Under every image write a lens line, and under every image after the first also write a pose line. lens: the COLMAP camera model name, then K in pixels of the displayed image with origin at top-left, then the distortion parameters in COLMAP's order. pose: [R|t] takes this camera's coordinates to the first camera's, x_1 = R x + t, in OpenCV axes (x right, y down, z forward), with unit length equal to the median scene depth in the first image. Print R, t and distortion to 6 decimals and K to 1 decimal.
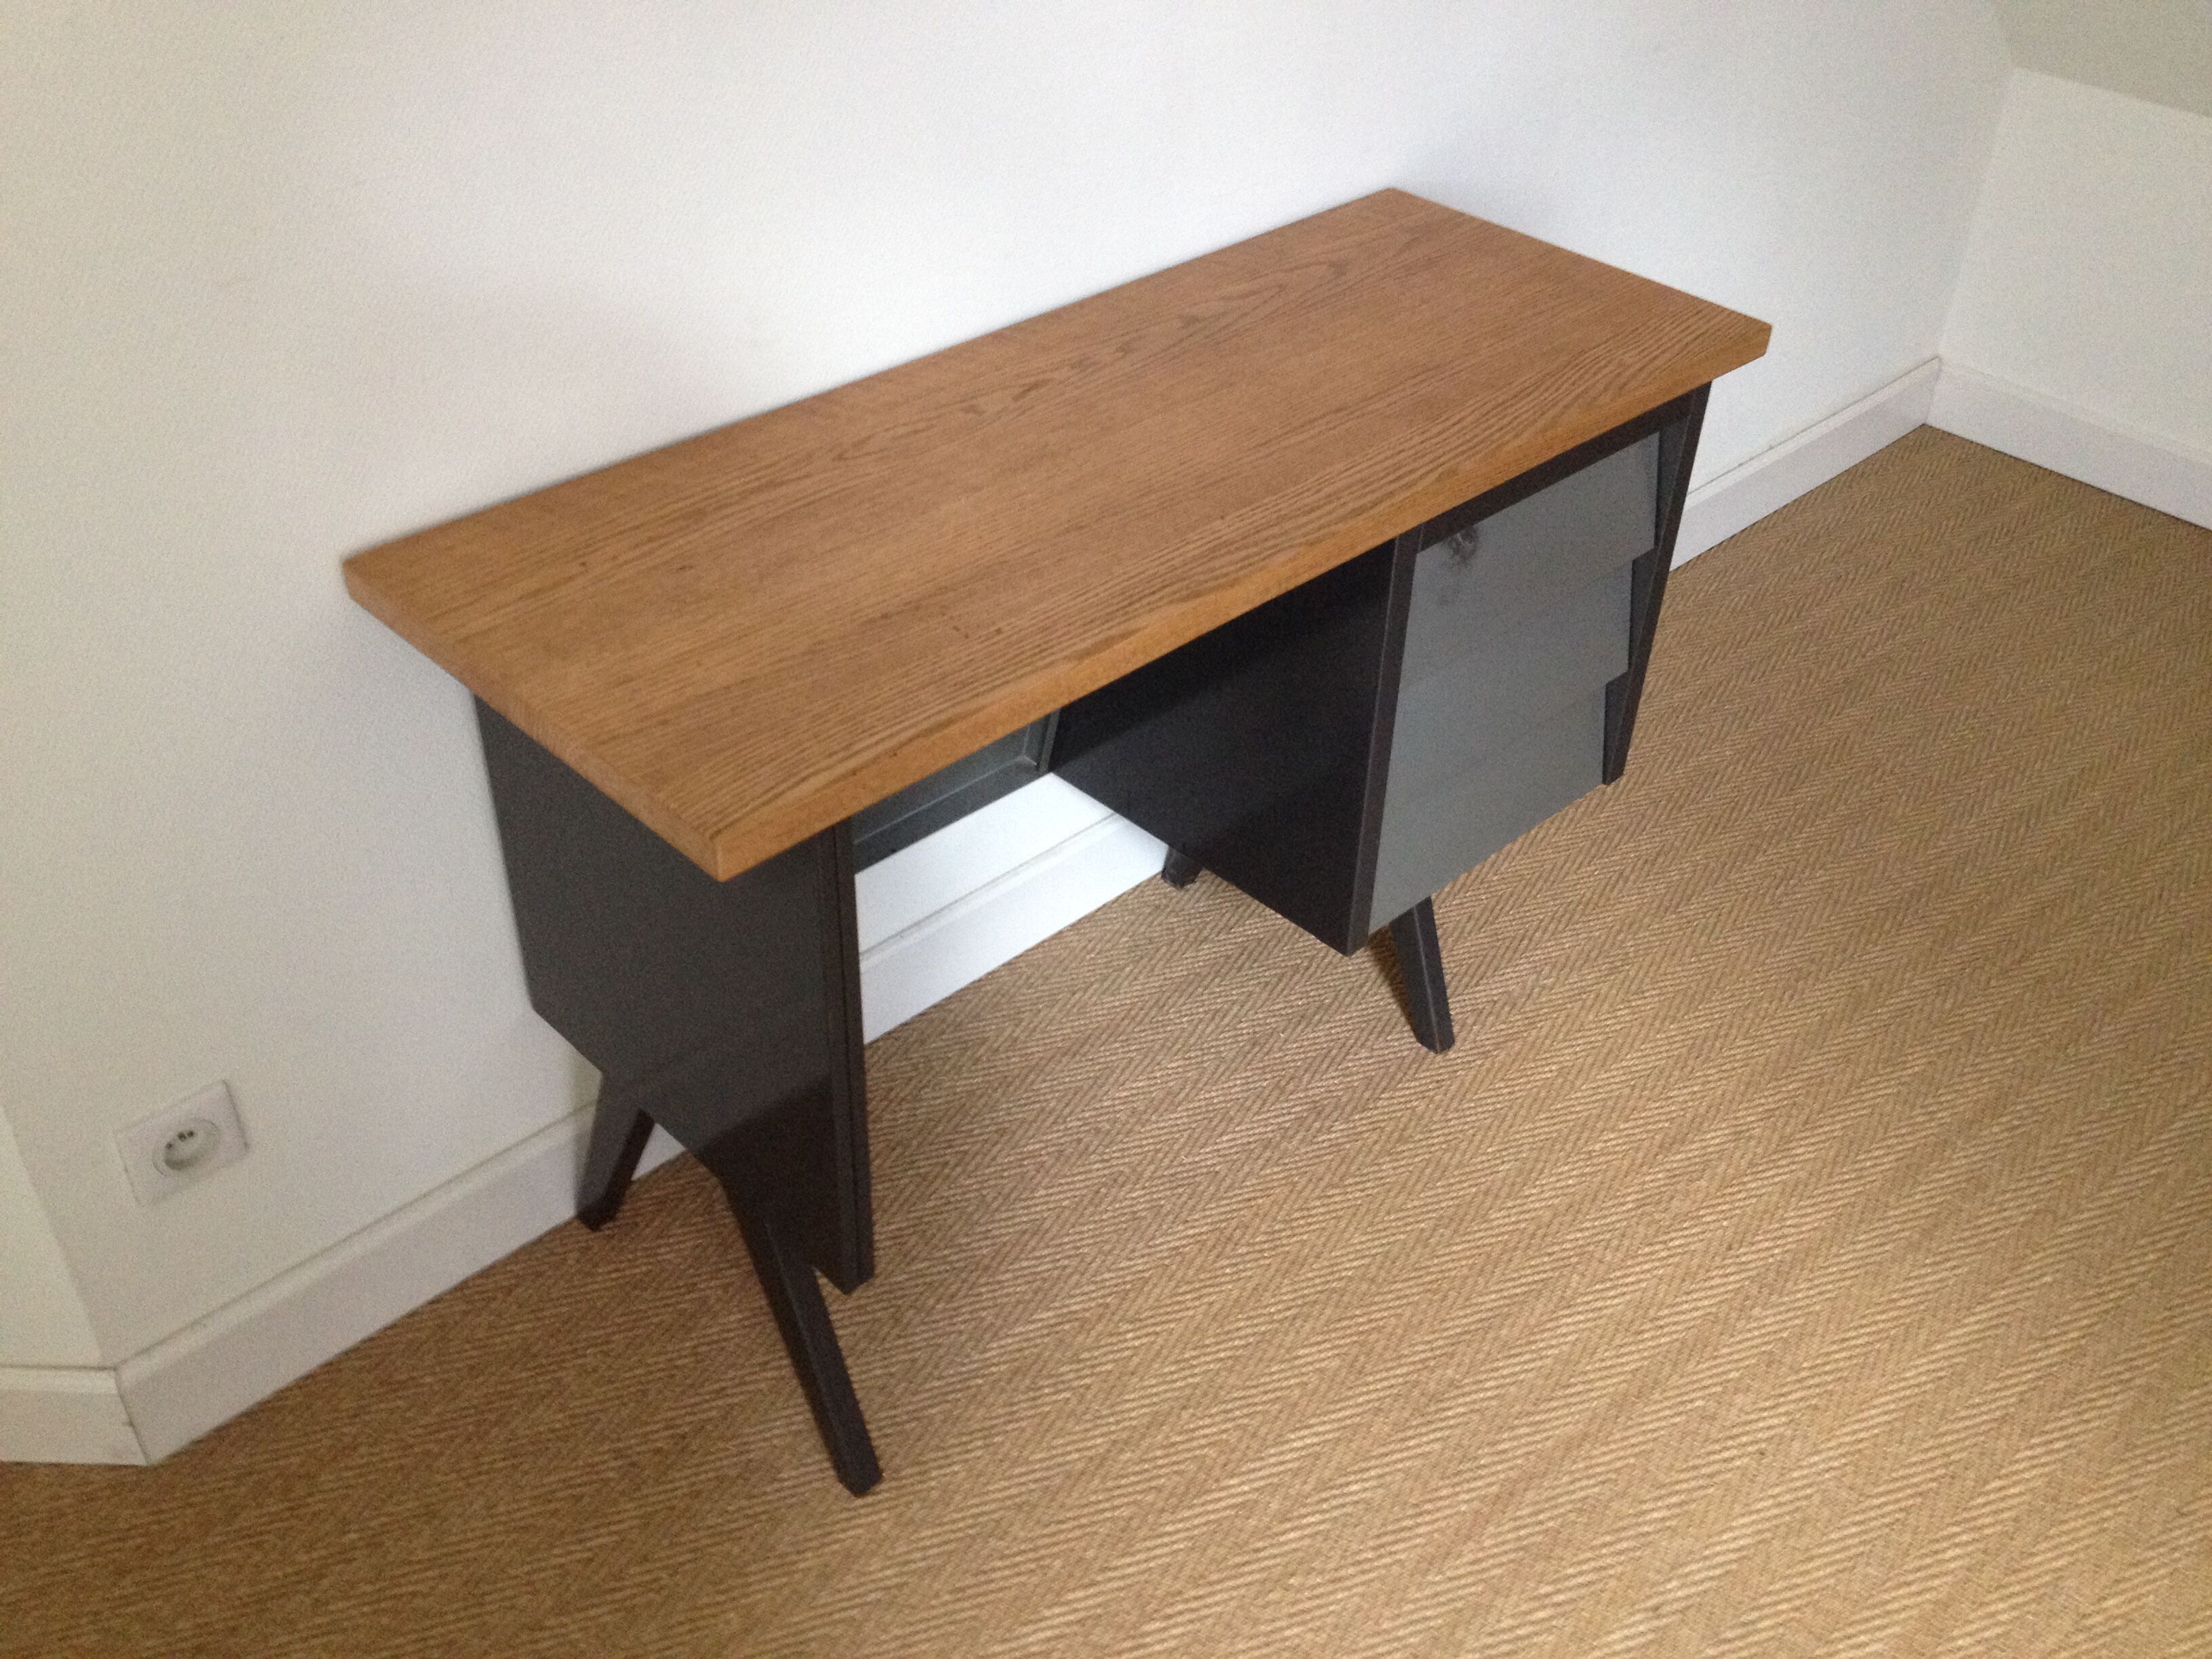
lens RADIAL K [[2134.2, 0, 1115.0], [0, 2134.2, 840.9], [0, 0, 1]] dist [0.035284, 0.000000]
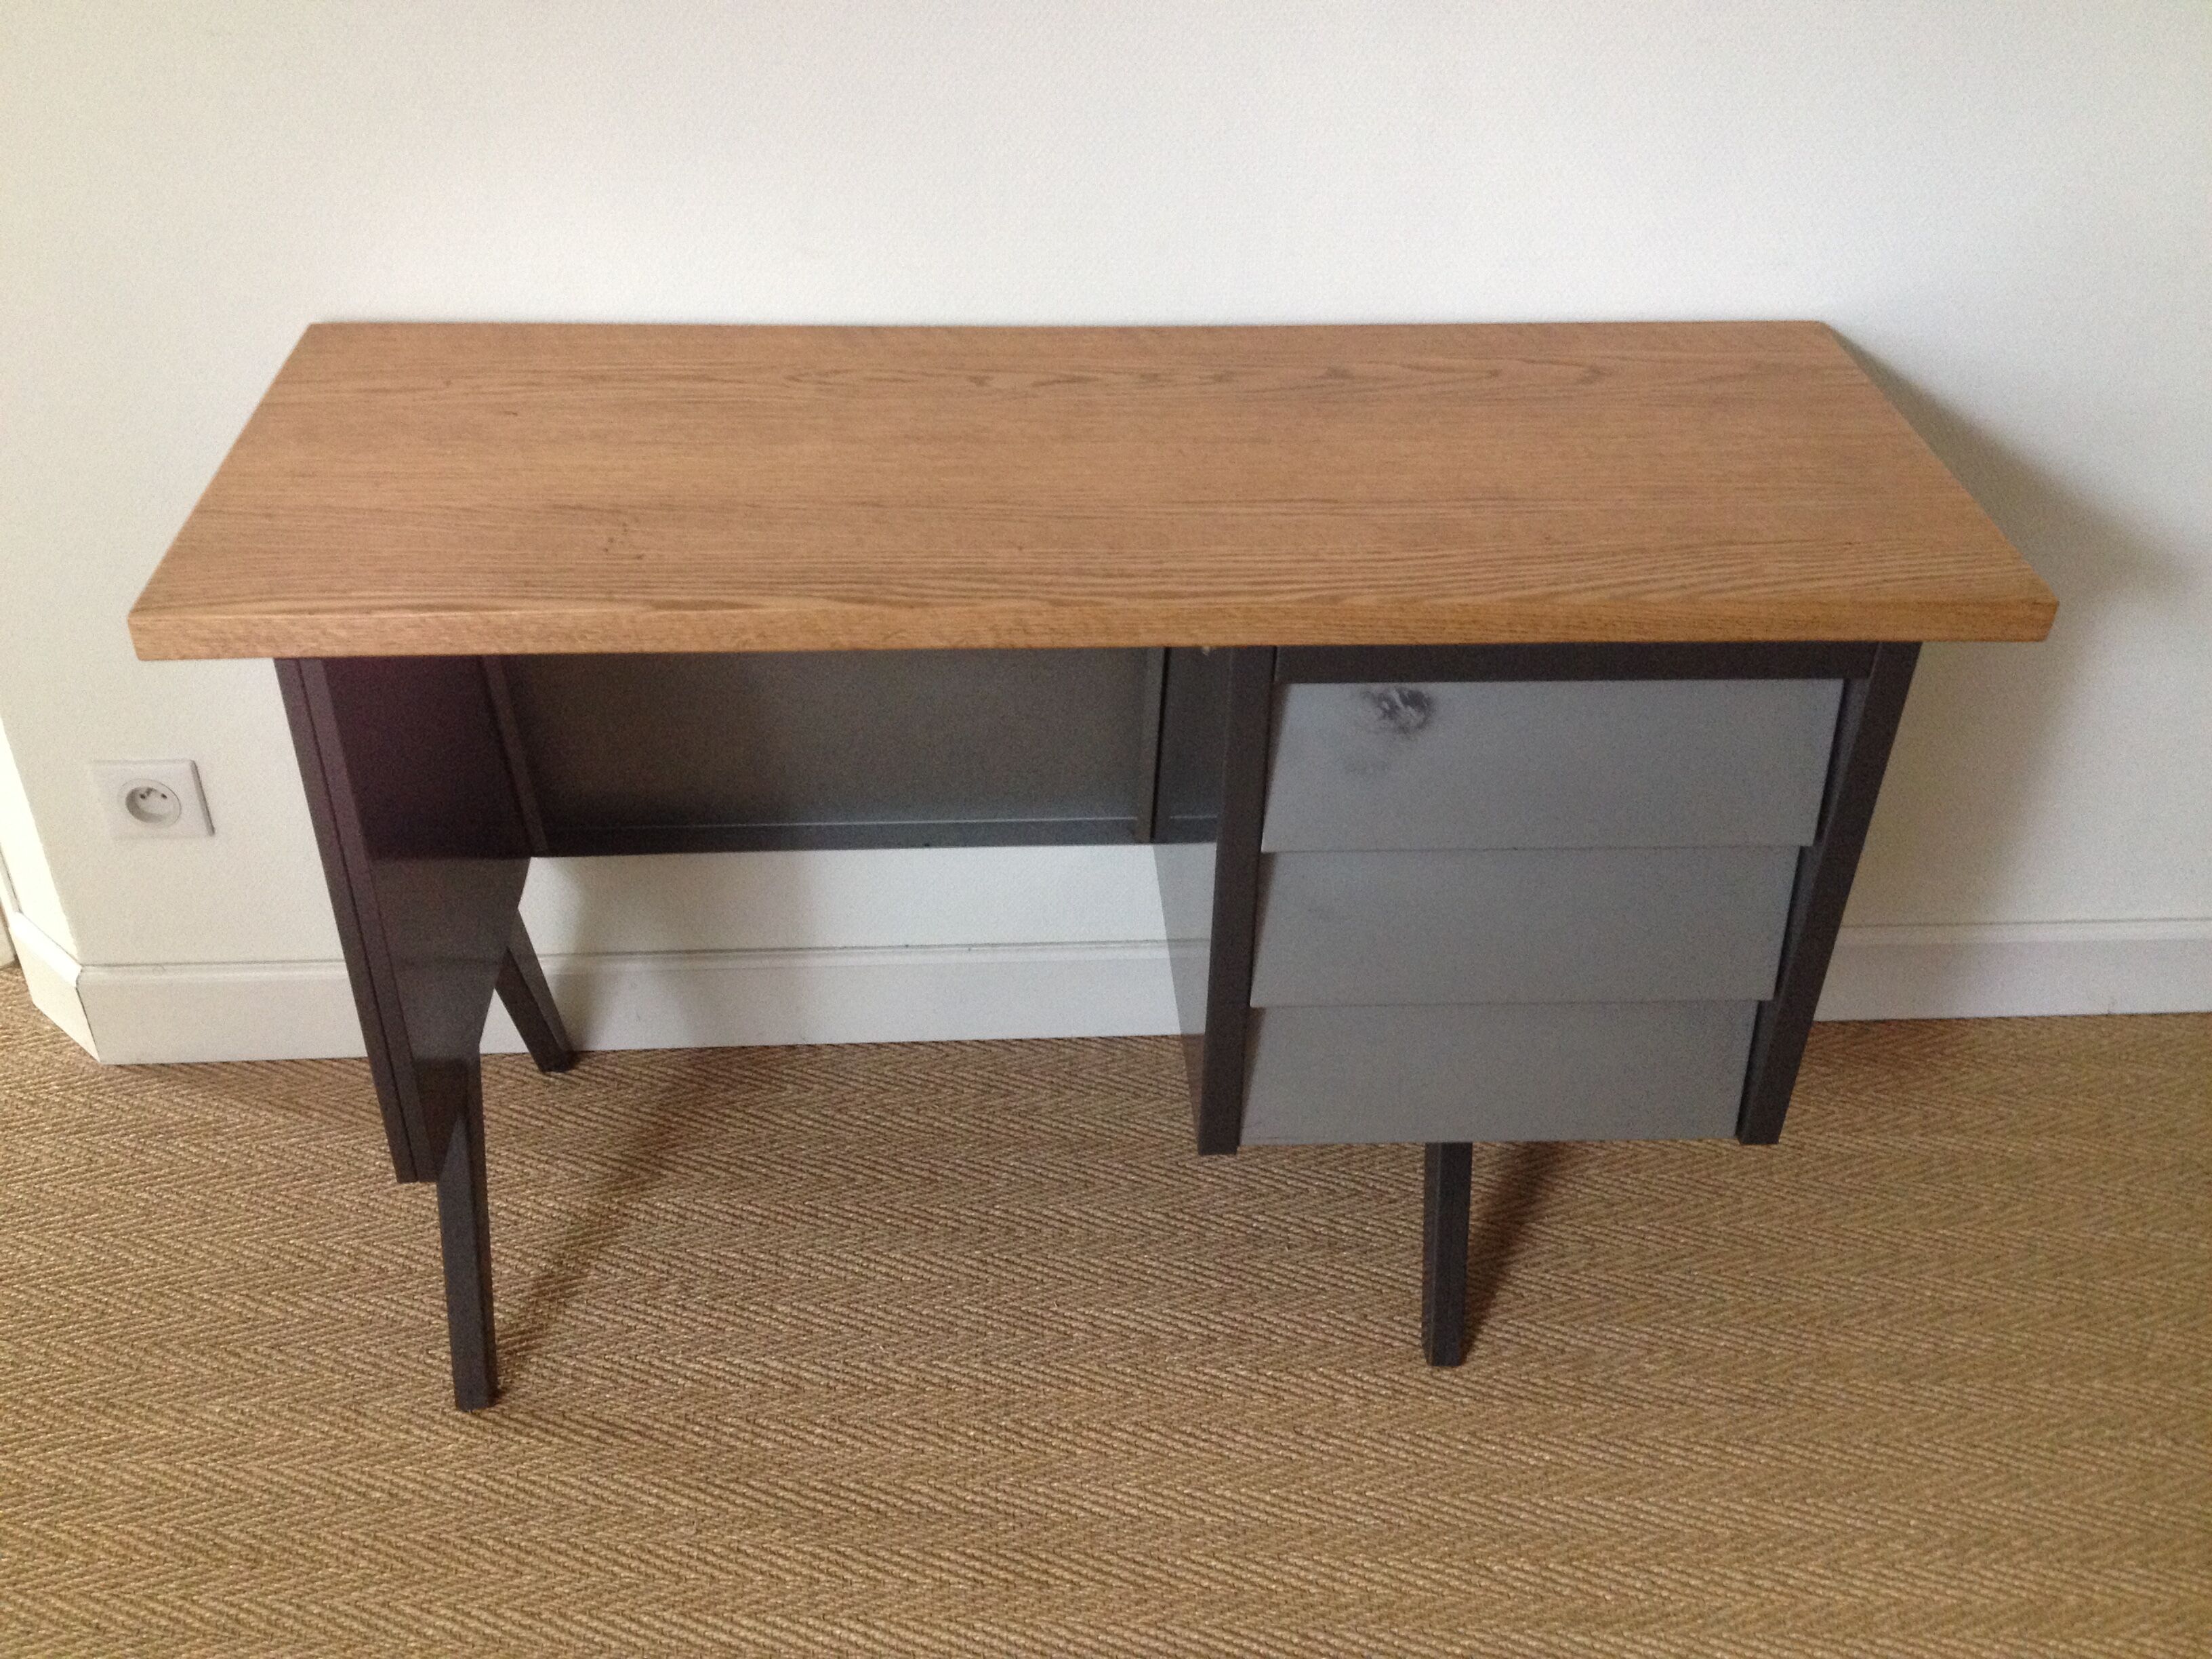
lens RADIAL K [[2134.2, 0, 1092.8], [0, 2134.2, 844.6], [0, 0, 1]] dist [0.035284, 0.000000]
pose [[0.757100, 0.371115, -0.537655, 0.477082], [-0.394335, 0.915751, 0.076810, -0.101956], [0.520864, 0.153863, 0.839659, 0.280150]]
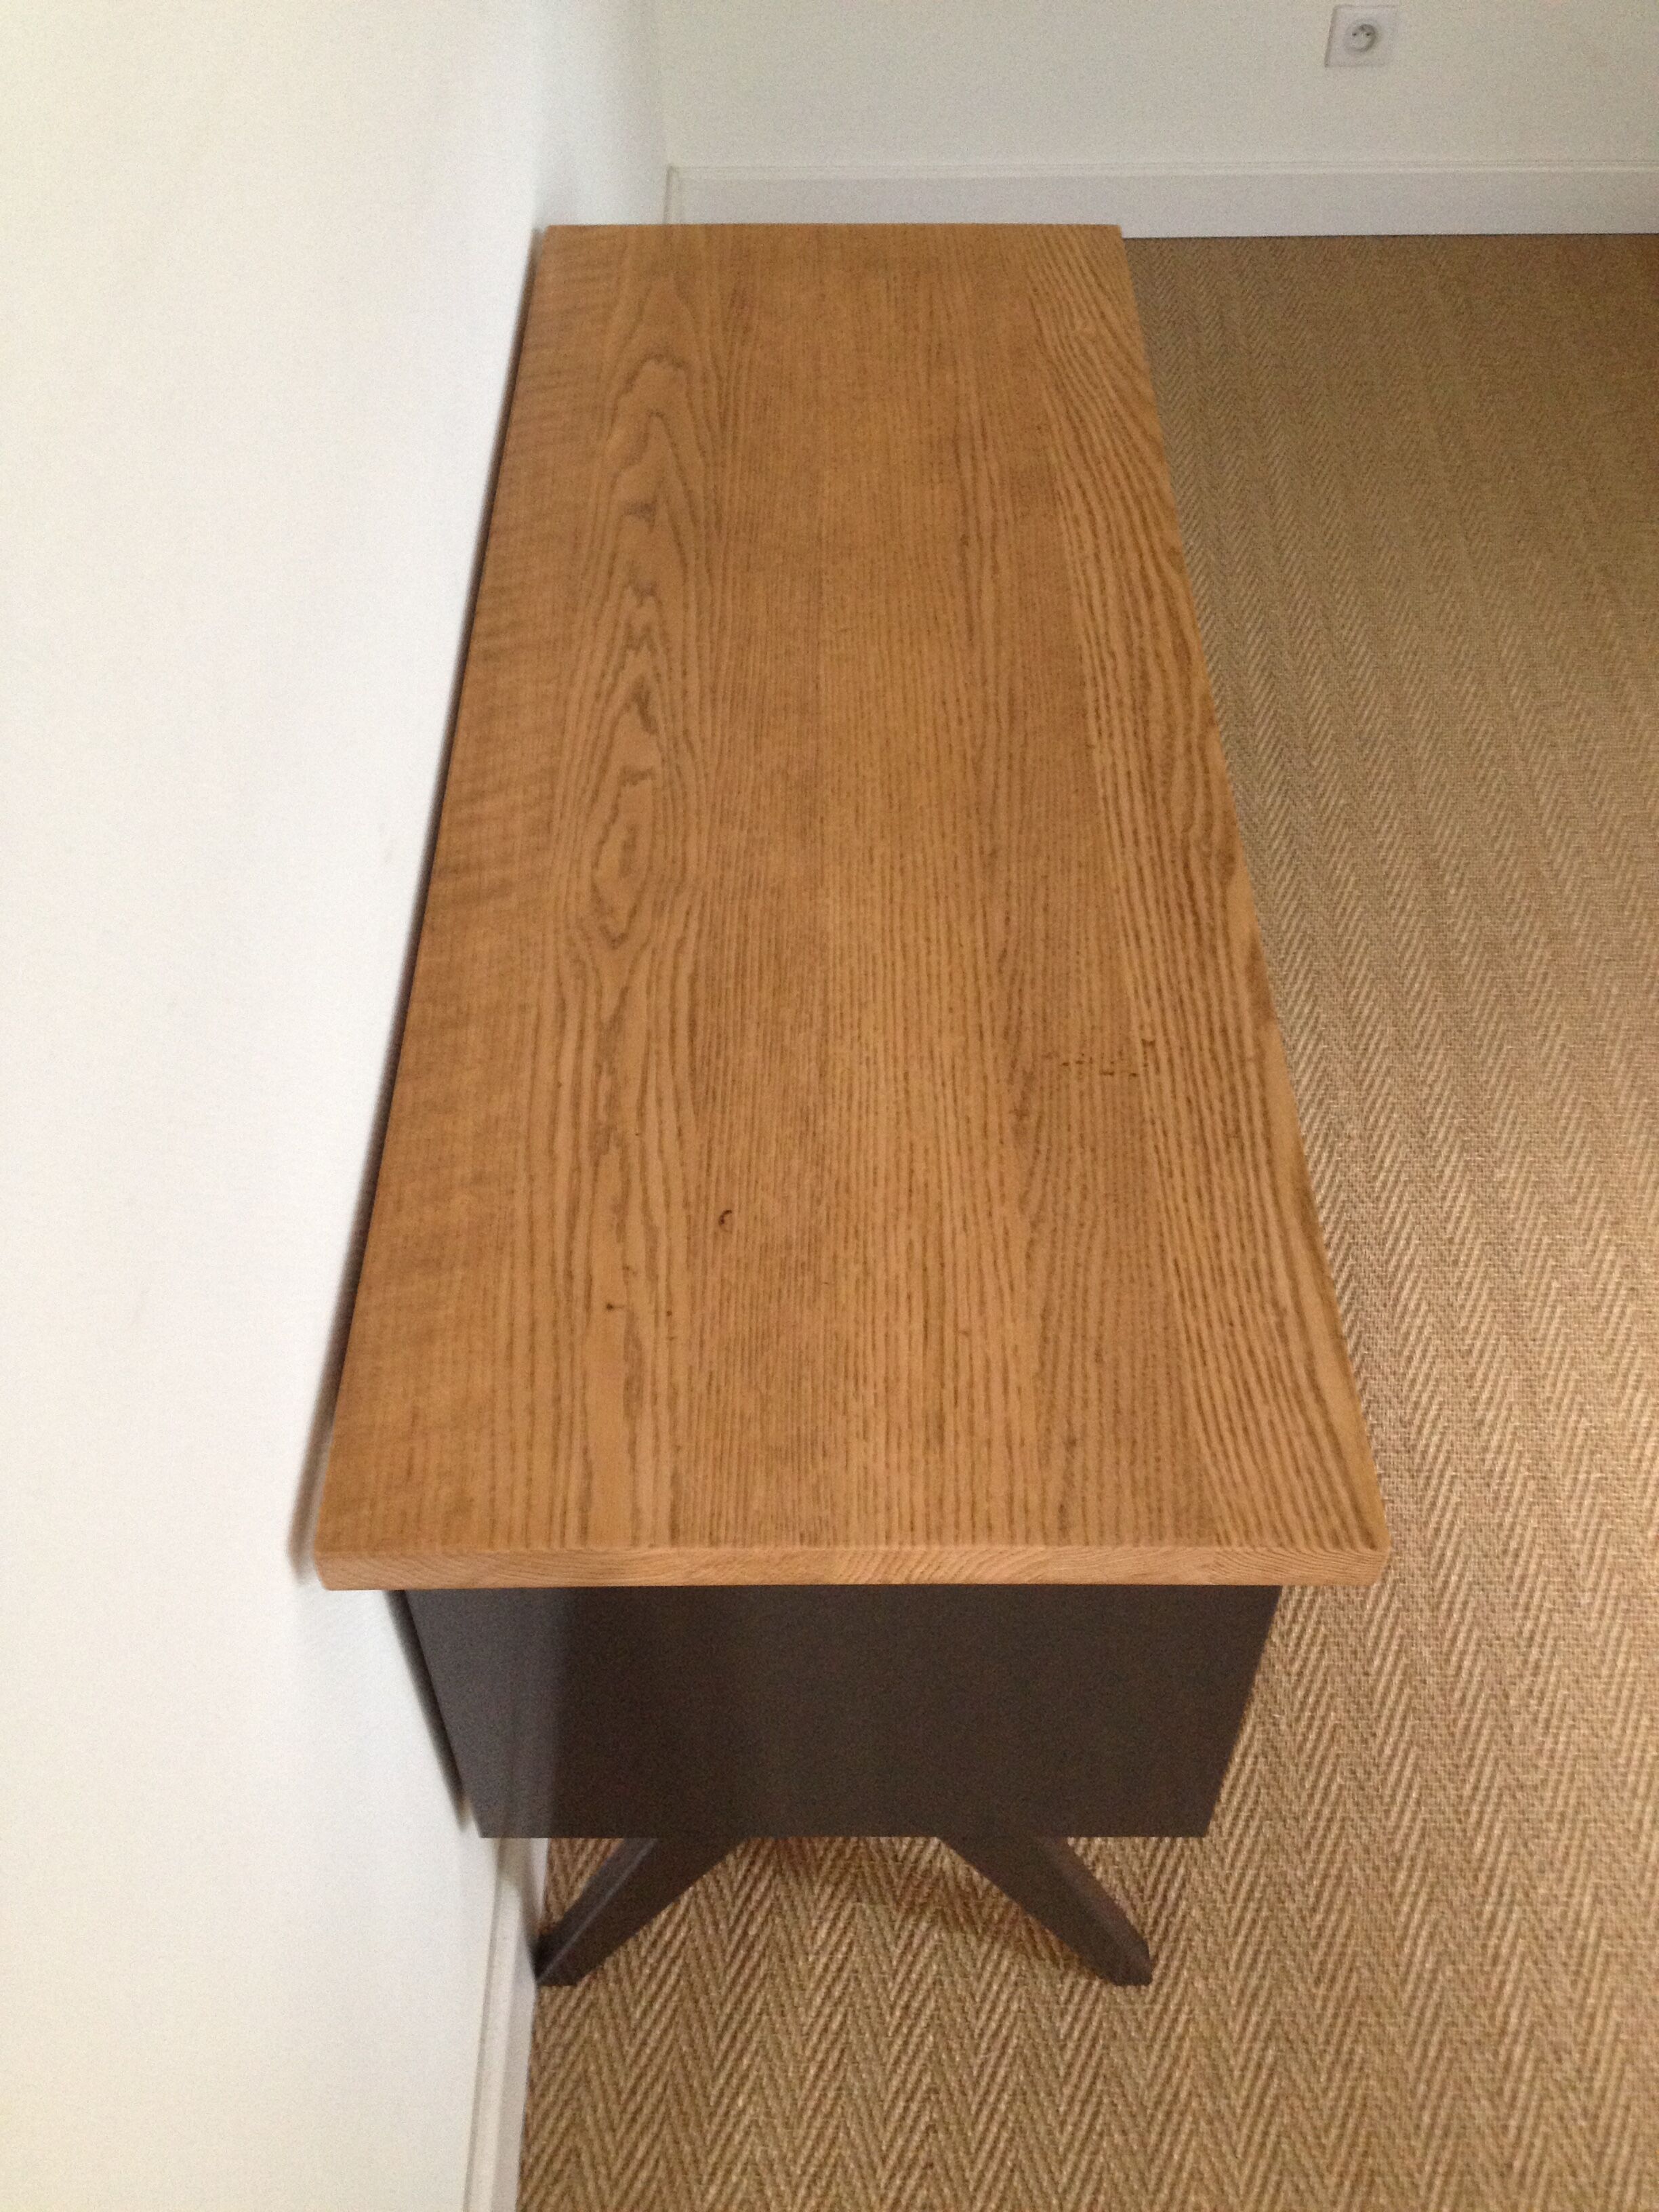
lens RADIAL K [[2134.2, 0, 836.5], [0, 2134.2, 1122.4], [0, 0, 1]] dist [0.035284, 0.000000]
pose [[0.691585, -0.563205, 0.452229, -0.365831], [0.455157, 0.825963, 0.332590, -0.283595], [-0.560841, -0.024179, 0.827570, 0.352180]]
